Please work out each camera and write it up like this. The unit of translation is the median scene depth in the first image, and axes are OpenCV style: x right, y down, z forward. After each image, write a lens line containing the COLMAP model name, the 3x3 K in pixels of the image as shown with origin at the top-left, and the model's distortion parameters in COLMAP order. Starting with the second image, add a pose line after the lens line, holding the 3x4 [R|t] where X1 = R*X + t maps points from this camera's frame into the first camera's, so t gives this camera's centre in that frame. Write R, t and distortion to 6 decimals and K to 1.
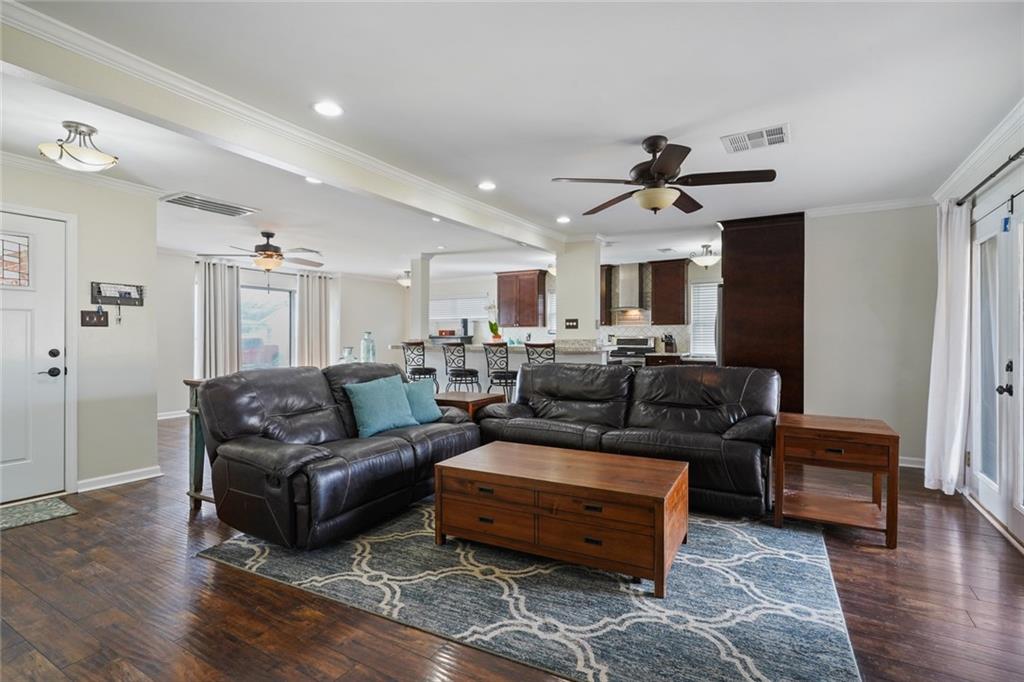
lens RADIAL K [[496.0, 0, 514.3], [0, 496.0, 339.6], [0, 0, 1]] dist [-0.005353, -0.000452]
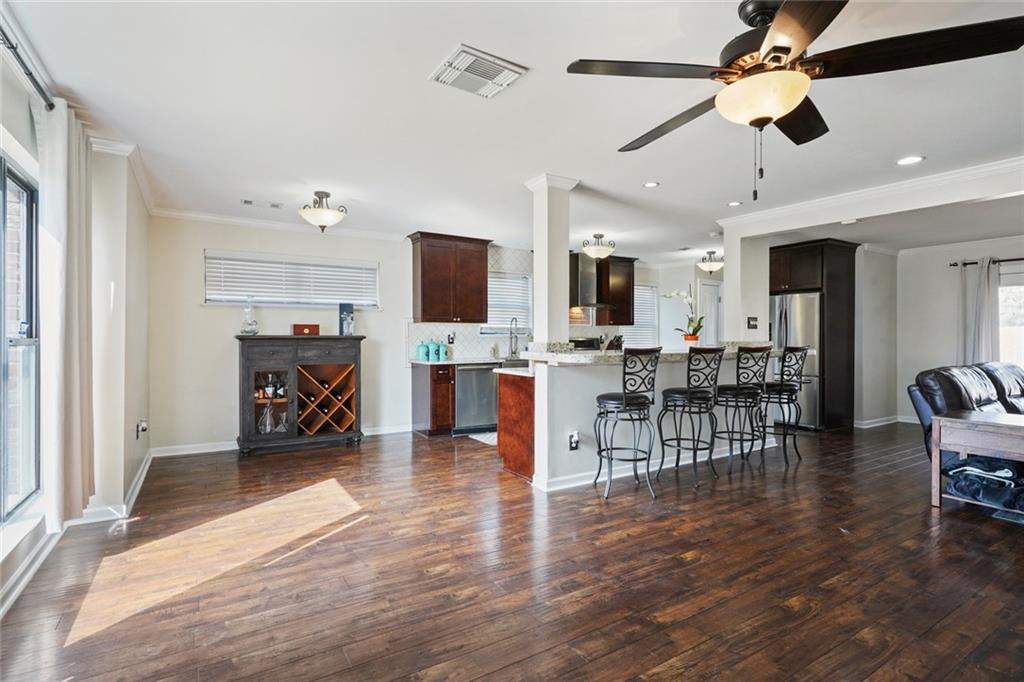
lens RADIAL K [[496.0, 0, 513.7], [0, 496.0, 339.3], [0, 0, 1]] dist [-0.005353, -0.000452]
pose [[0.469221, -0.000205, 0.883081, -0.725338], [0.001873, 0.999998, -0.000763, -0.003099], [-0.883079, 0.002012, 0.469220, 0.855377]]
